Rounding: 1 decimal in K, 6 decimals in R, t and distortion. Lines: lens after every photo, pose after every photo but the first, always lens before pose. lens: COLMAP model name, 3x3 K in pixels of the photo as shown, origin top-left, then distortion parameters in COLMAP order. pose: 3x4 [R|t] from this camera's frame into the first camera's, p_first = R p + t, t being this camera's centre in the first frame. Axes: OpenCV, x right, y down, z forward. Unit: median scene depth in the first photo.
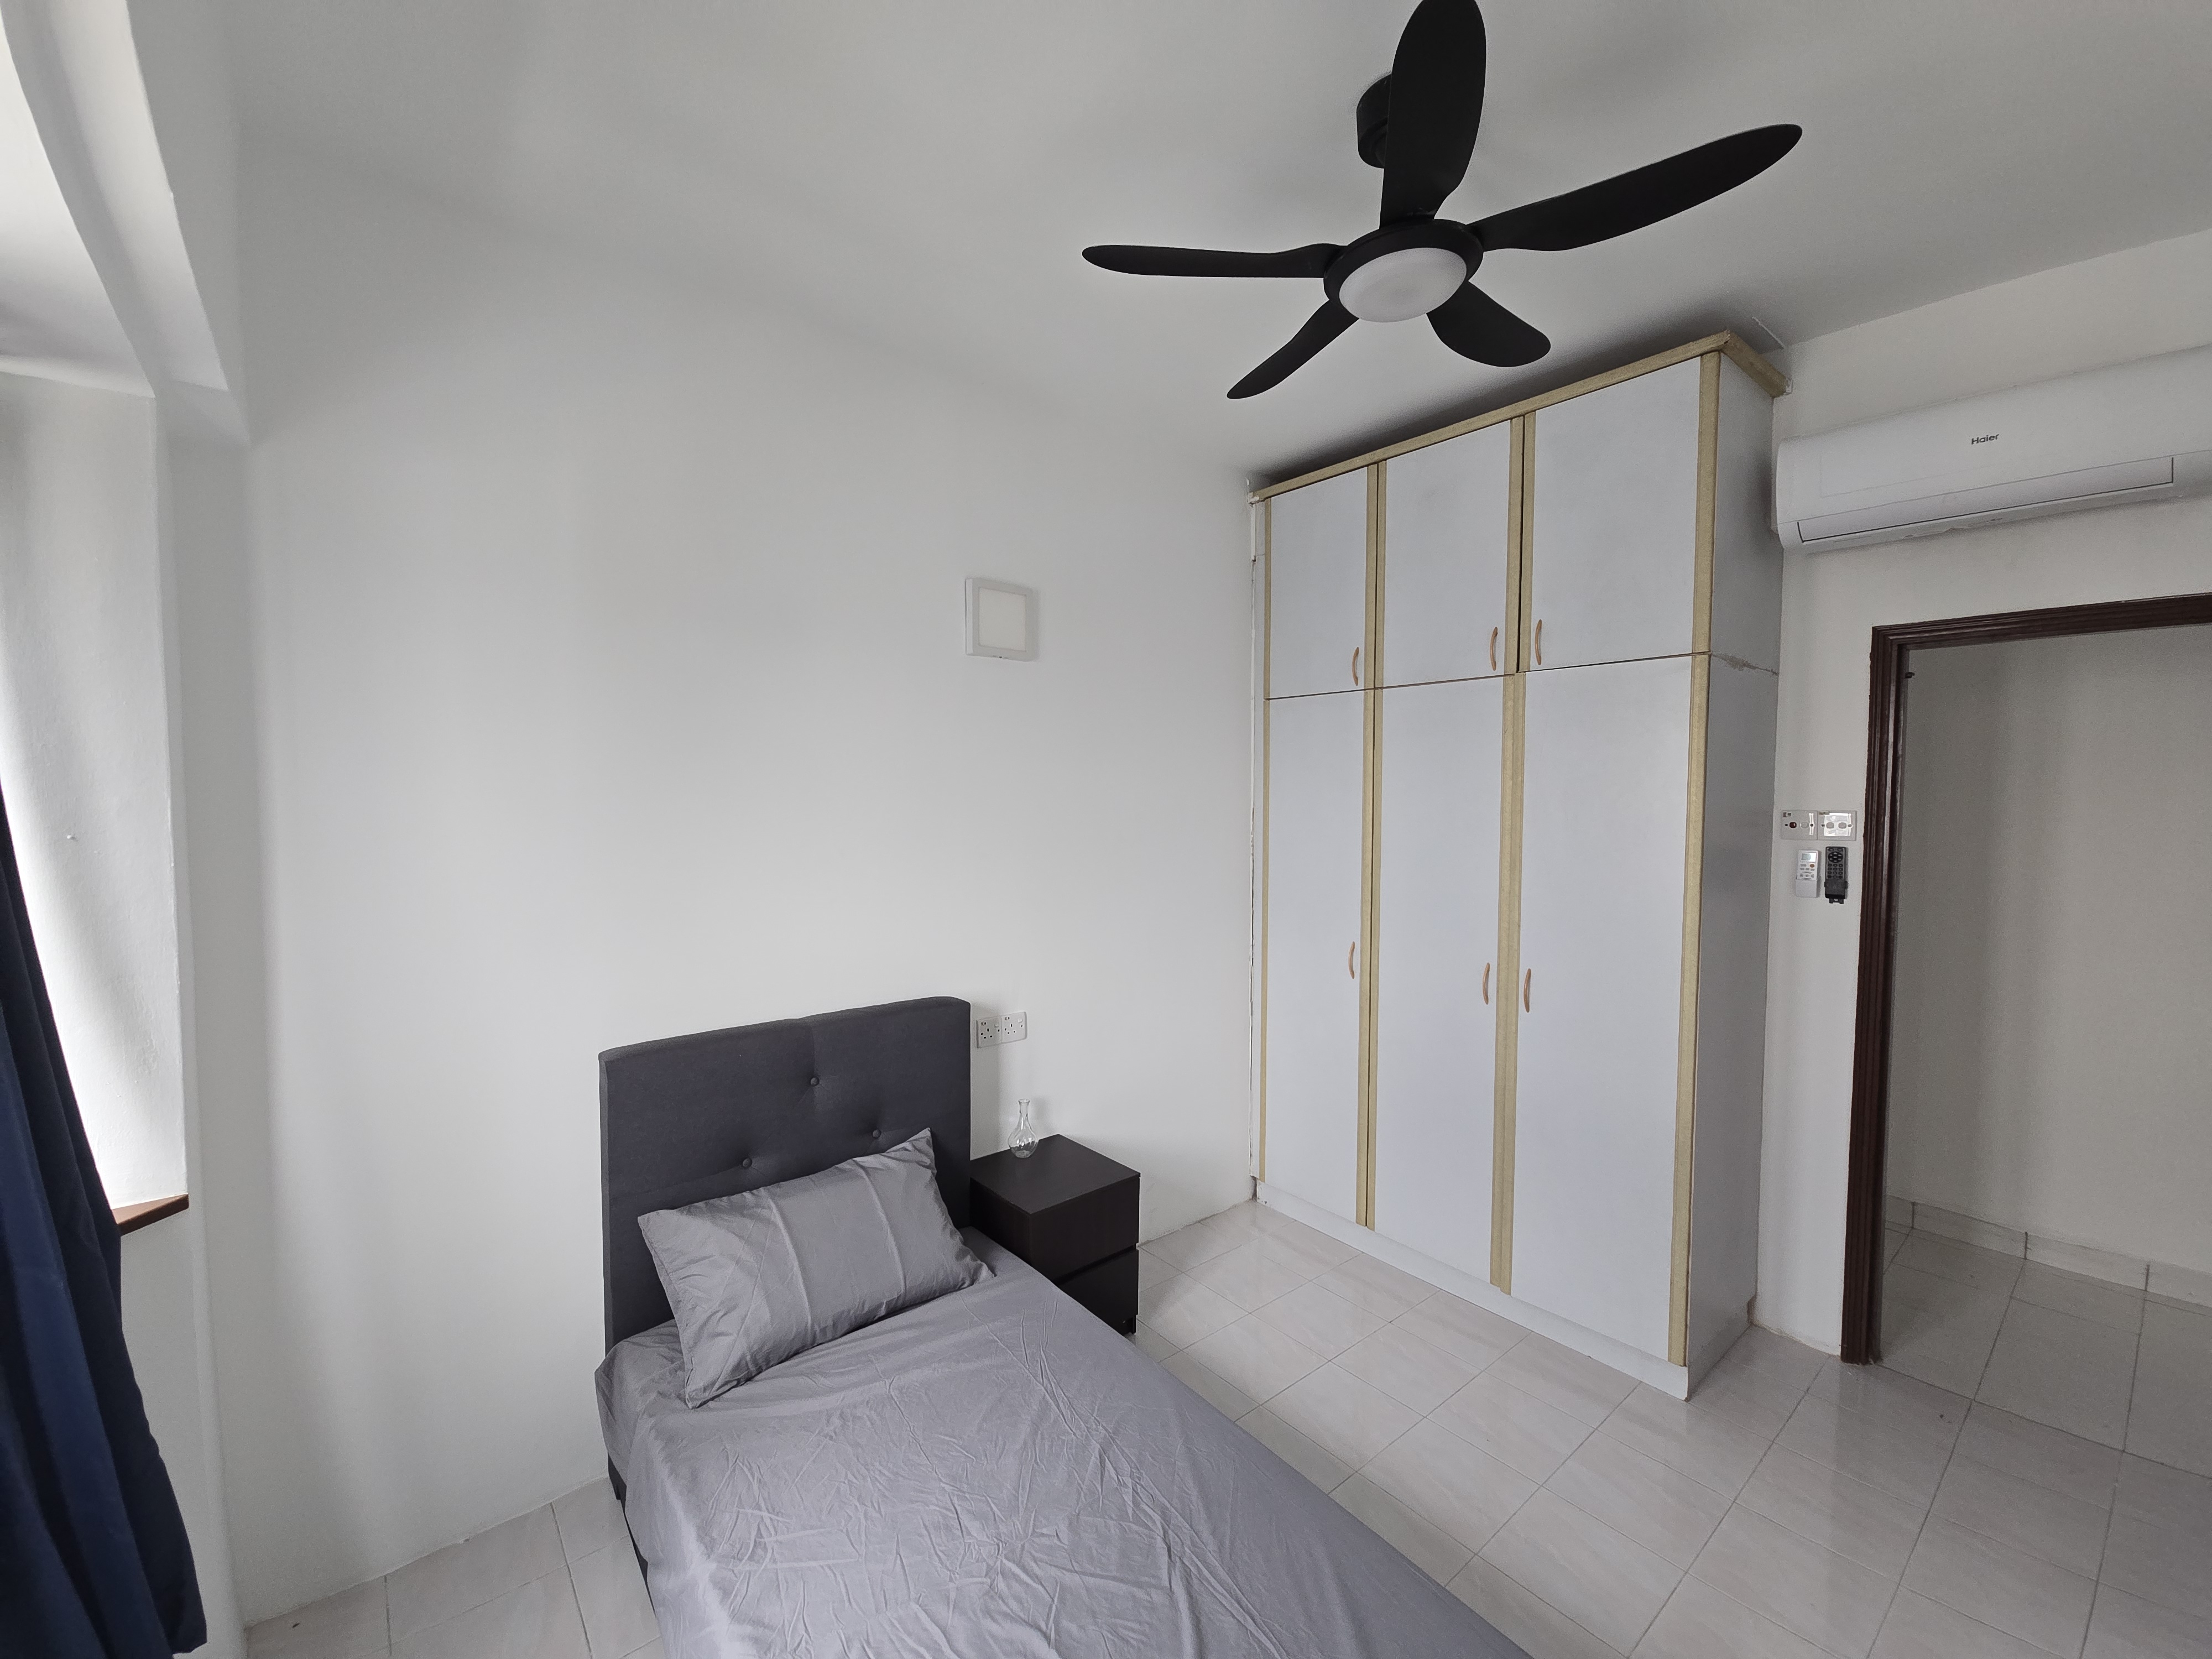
lens RADIAL K [[899.4, 0, 1109.0], [0, 899.4, 837.5], [0, 0, 1]] dist [0.002838, 0.000533]
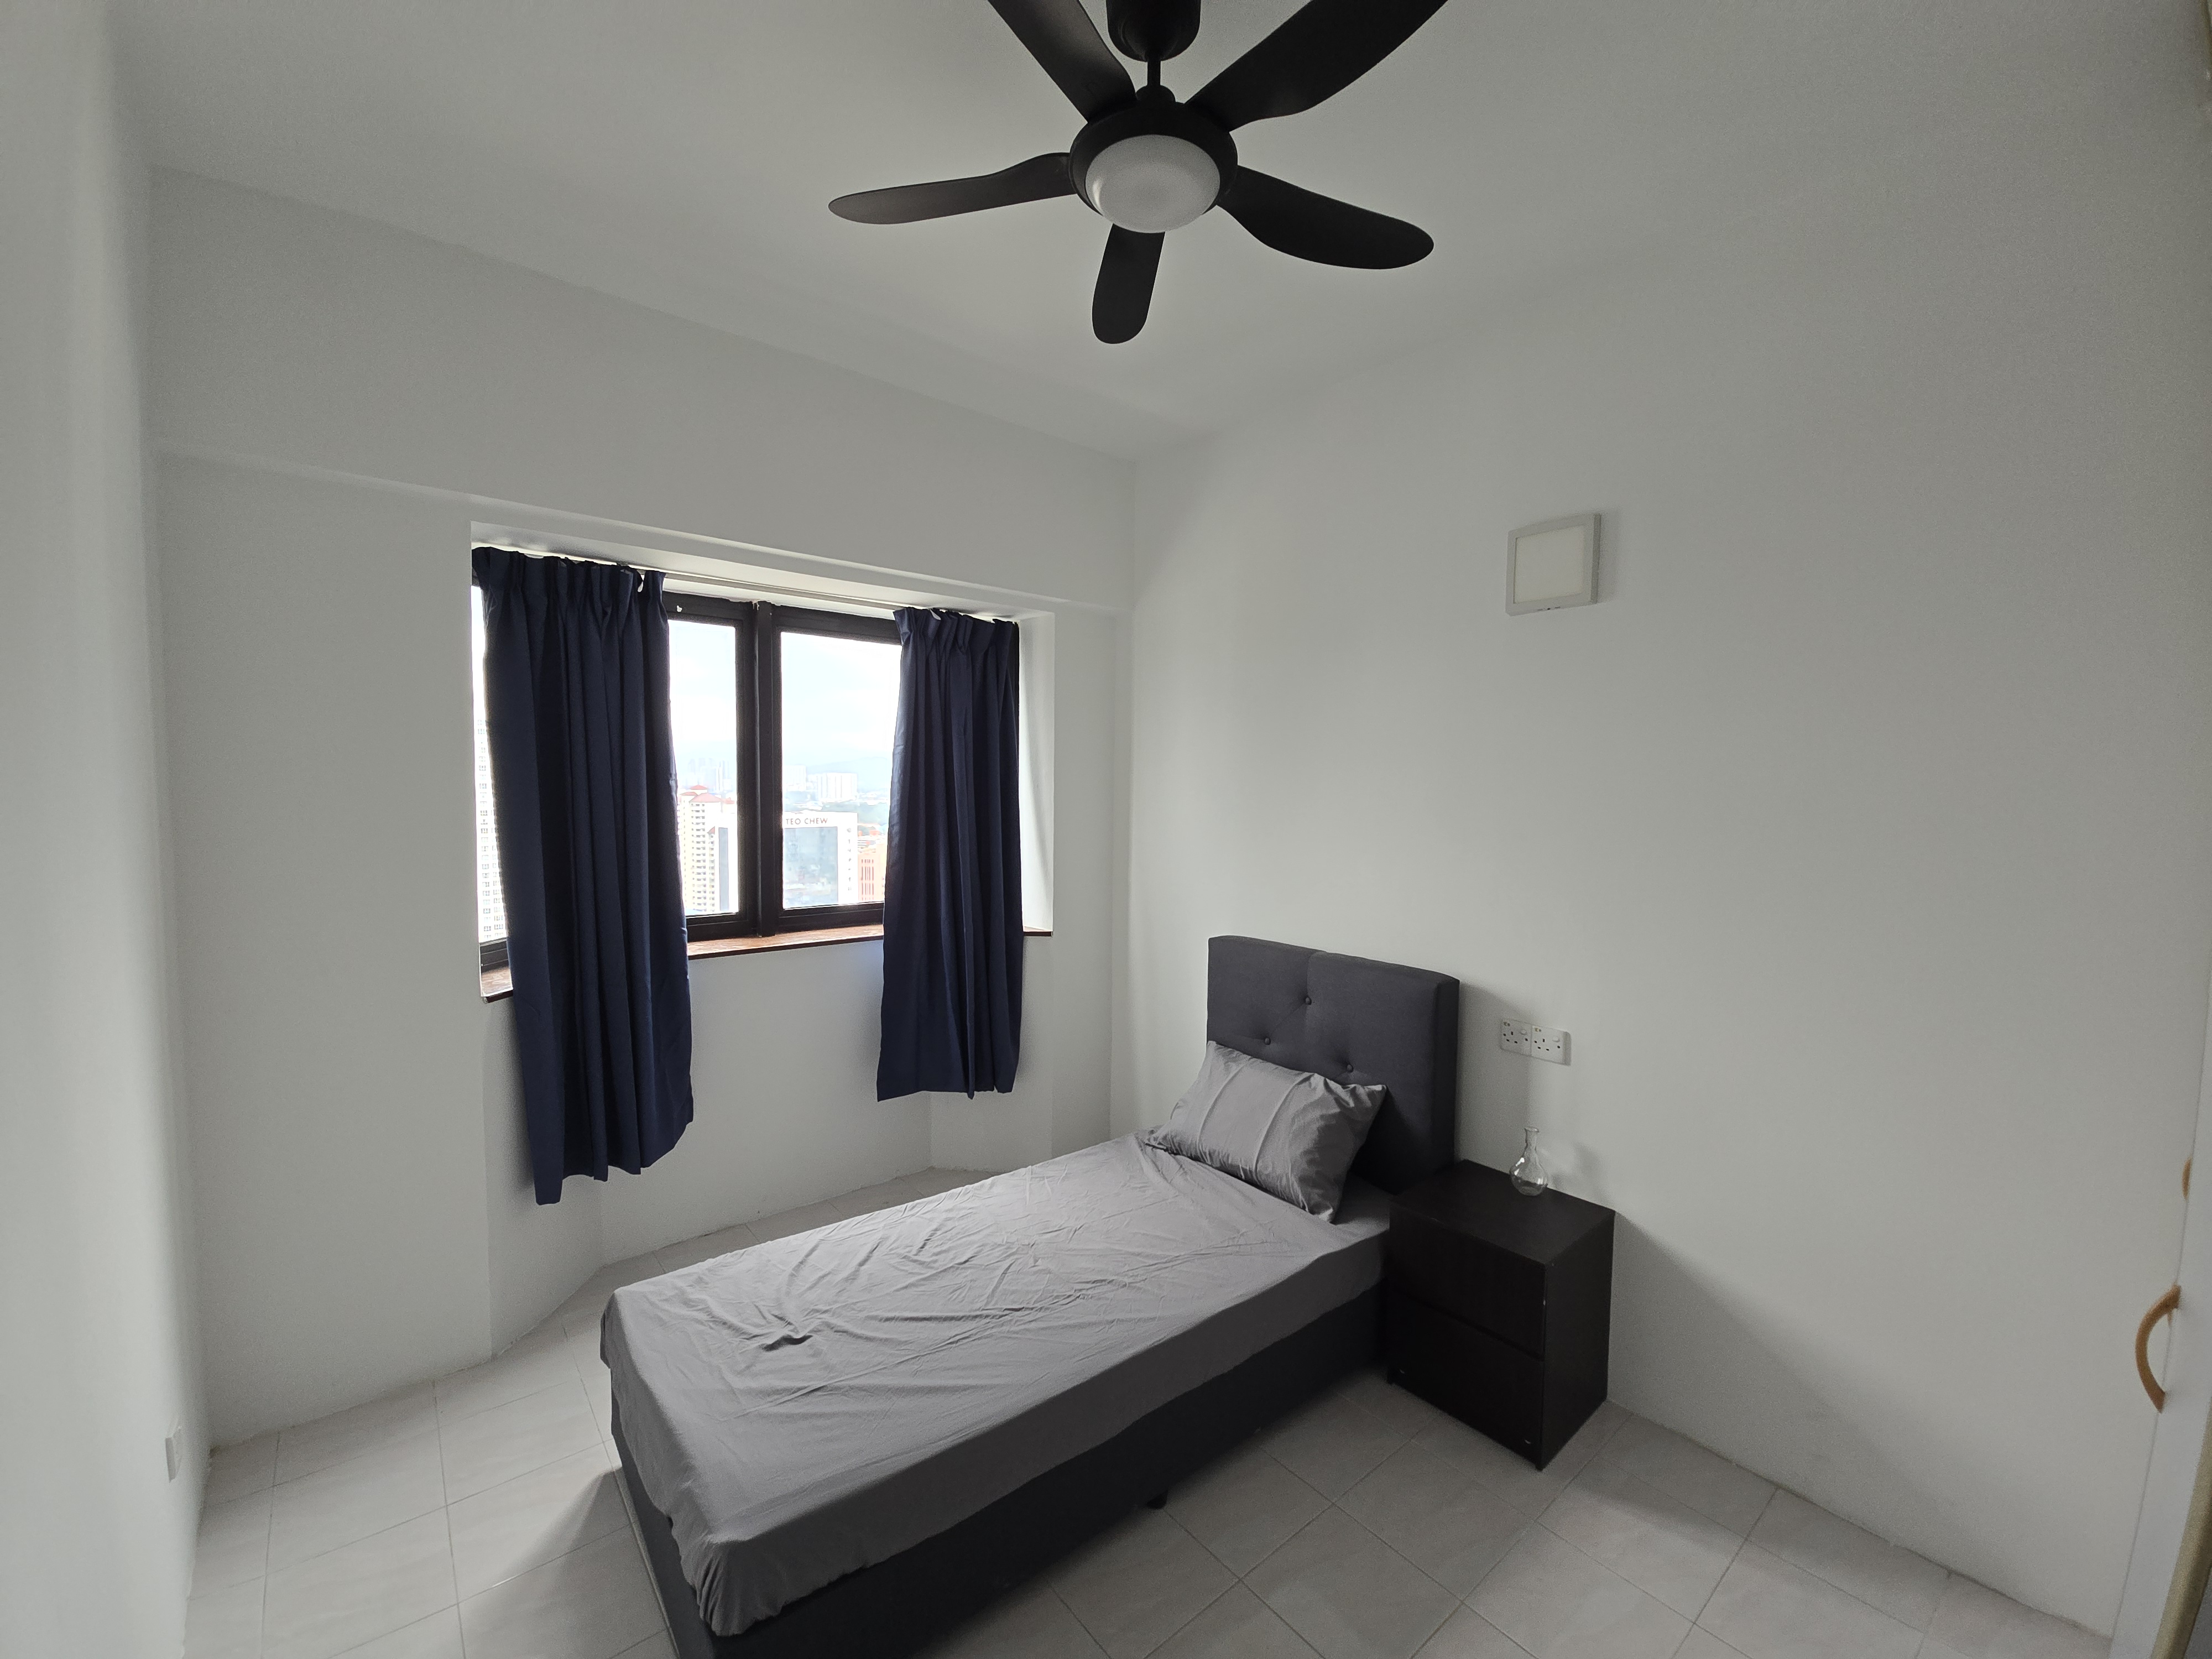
lens RADIAL K [[899.4, 0, 1109.0], [0, 899.4, 837.5], [0, 0, 1]] dist [0.002838, 0.000533]
pose [[0.002123, 0.053193, -0.998582, 0.769766], [-0.062995, 0.996608, 0.052954, -0.001490], [0.998012, 0.062794, 0.005467, 0.603077]]
